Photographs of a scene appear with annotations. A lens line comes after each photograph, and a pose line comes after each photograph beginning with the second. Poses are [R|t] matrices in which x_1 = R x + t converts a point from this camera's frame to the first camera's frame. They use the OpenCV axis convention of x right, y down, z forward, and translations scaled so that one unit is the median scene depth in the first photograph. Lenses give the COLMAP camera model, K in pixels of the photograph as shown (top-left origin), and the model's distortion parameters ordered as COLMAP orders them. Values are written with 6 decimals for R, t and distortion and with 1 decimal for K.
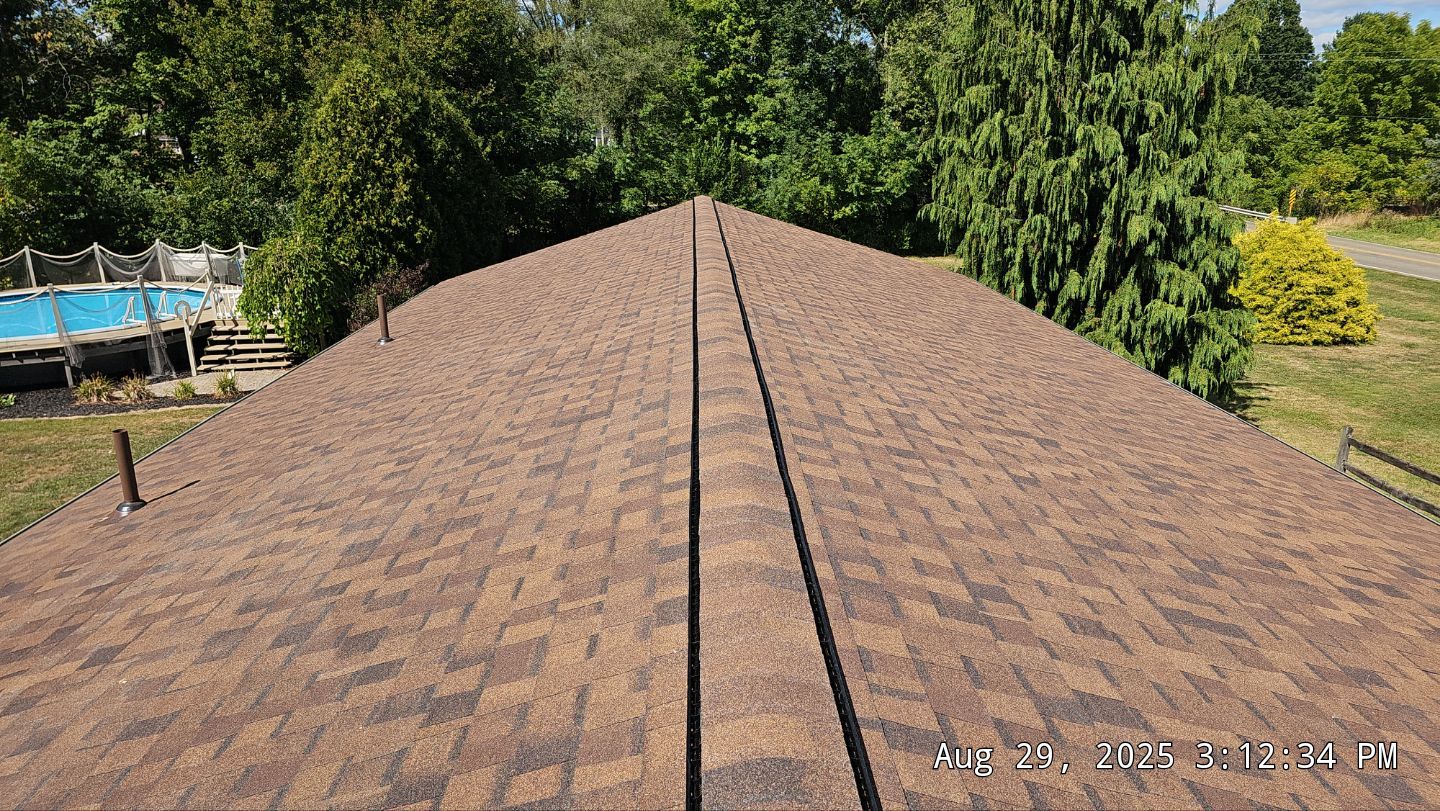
lens RADIAL K [[1017.7, 0, 720.0], [0, 1017.7, 405.5], [0, 0, 1]] dist [0.051405, -0.081440]
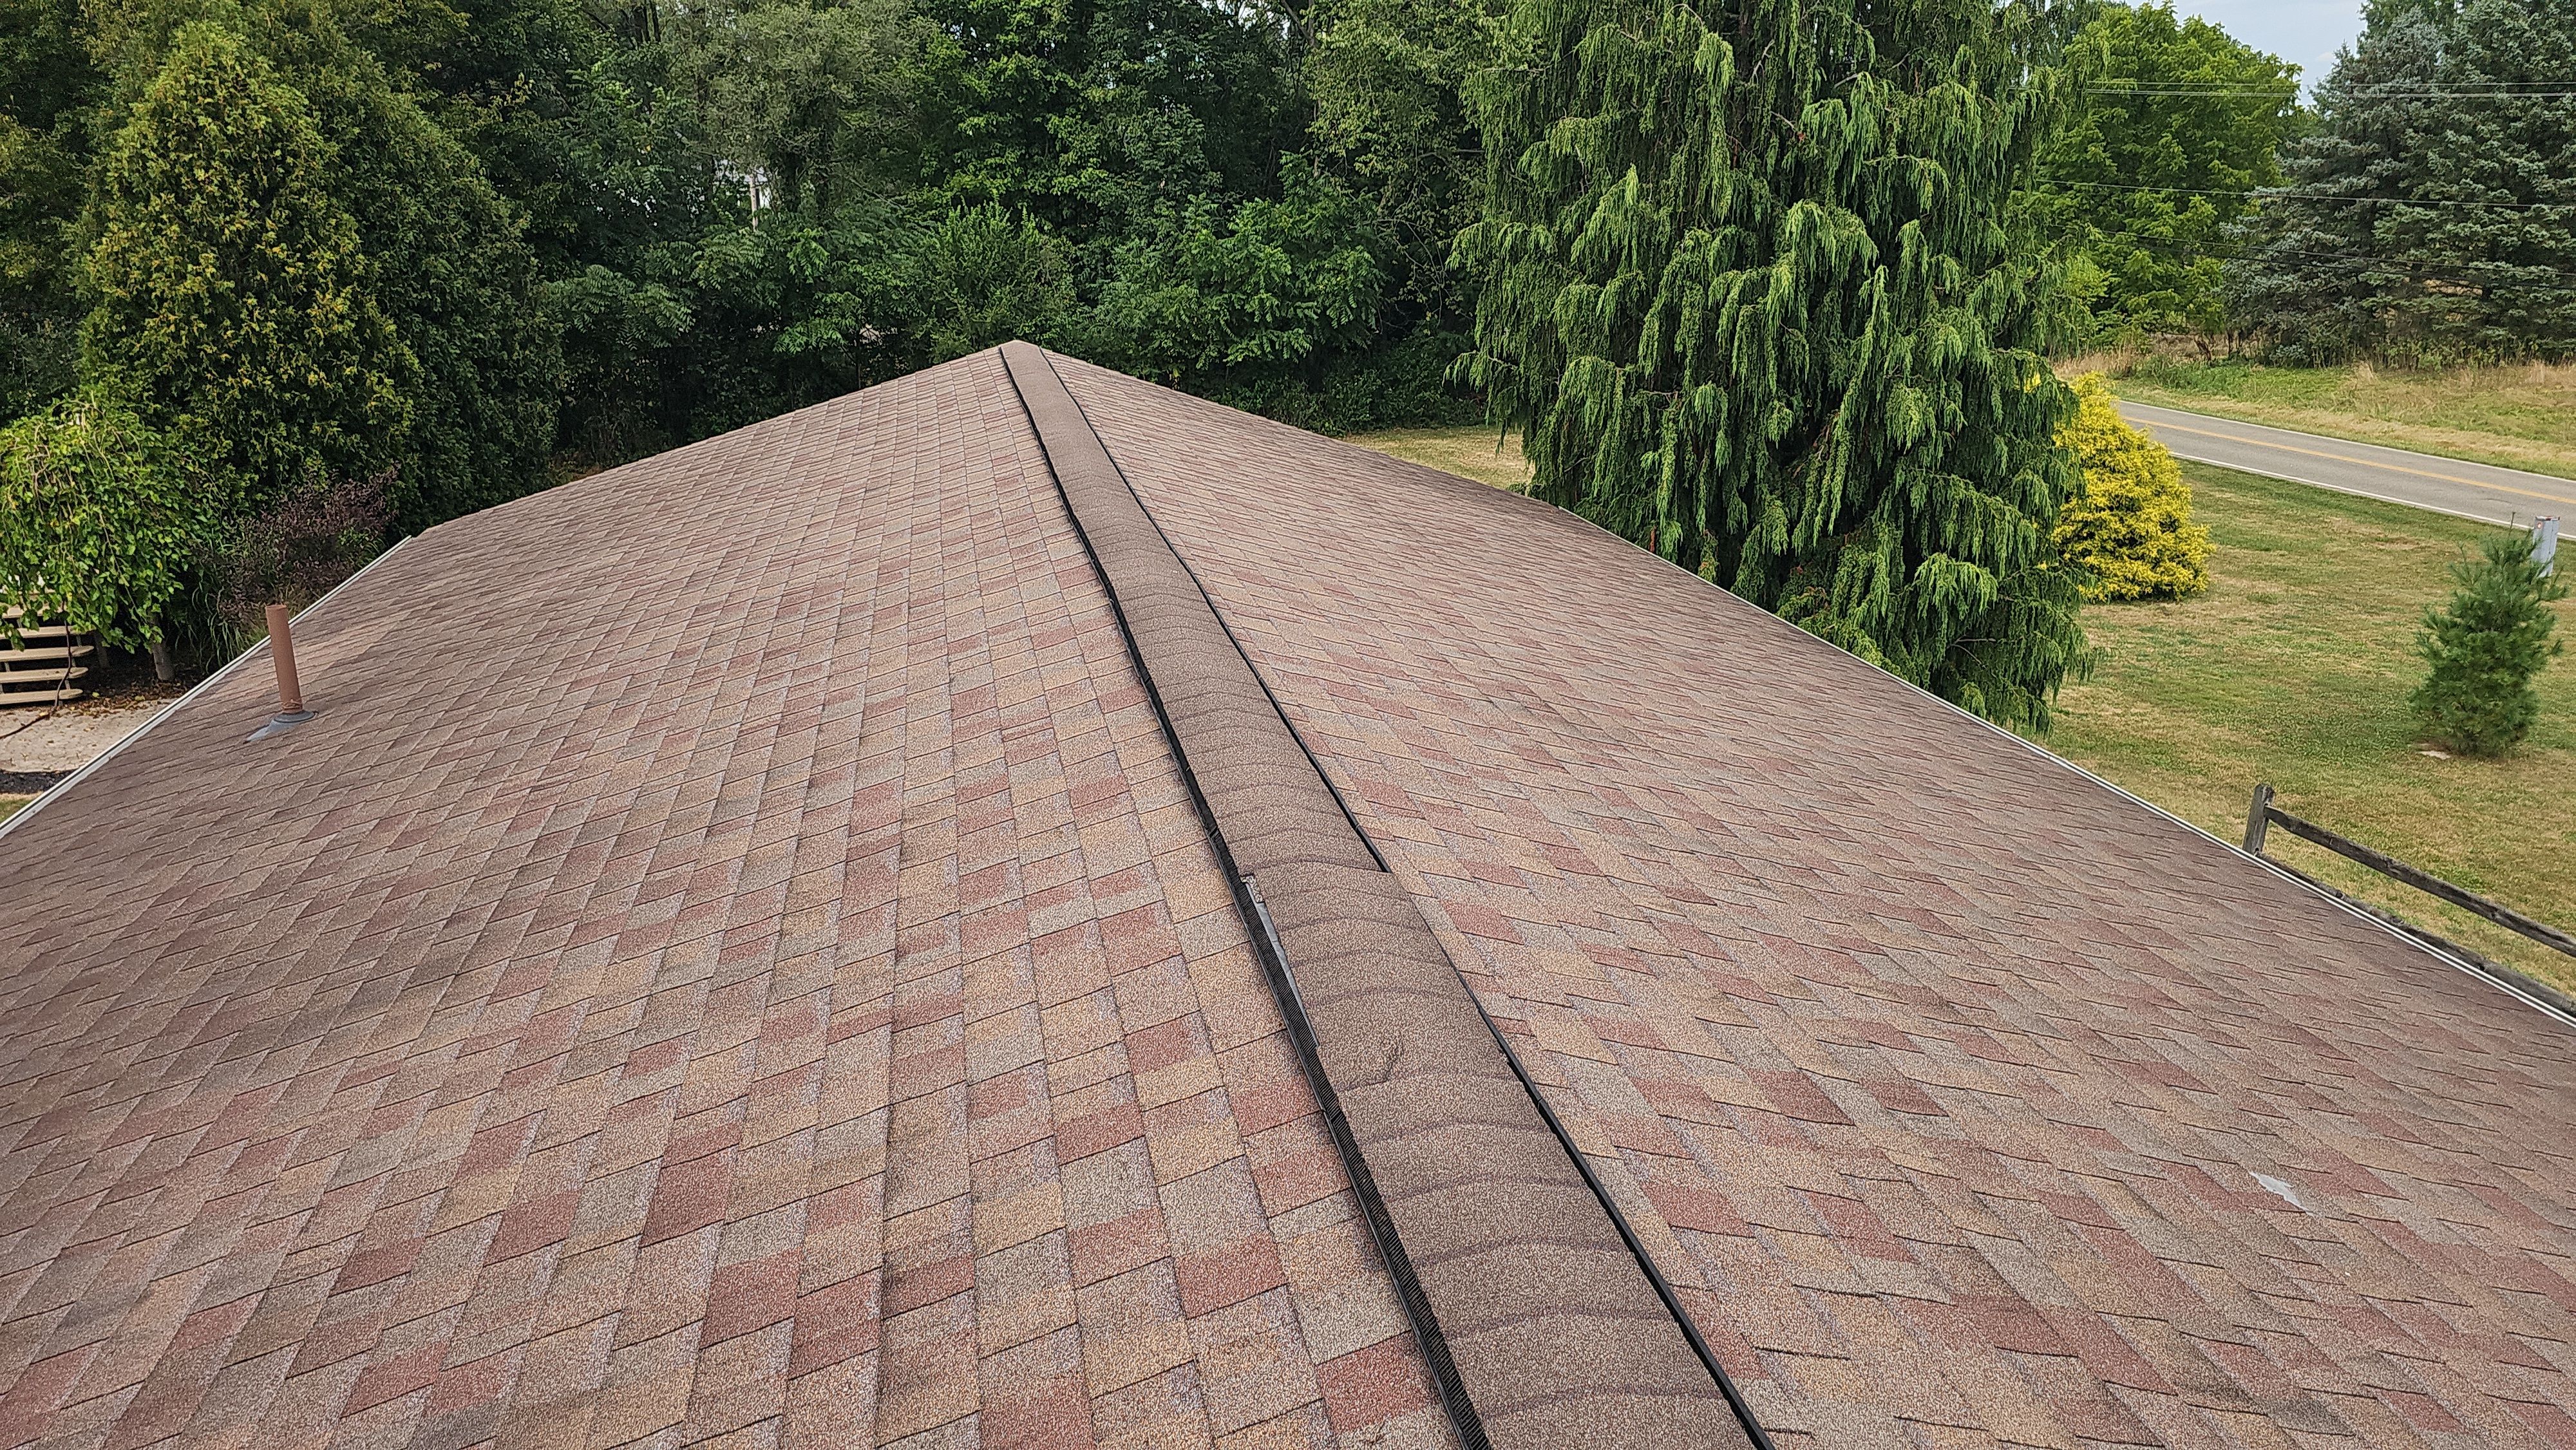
lens RADIAL K [[1836.8, 0, 1288.0], [0, 1836.8, 725.0], [0, 0, 1]] dist [0.000693, 0.003292]
pose [[0.985667, -0.029615, 0.166081, -0.027654], [0.025604, 0.999328, 0.026246, -0.033843], [-0.166746, -0.021618, 0.985763, 0.106246]]
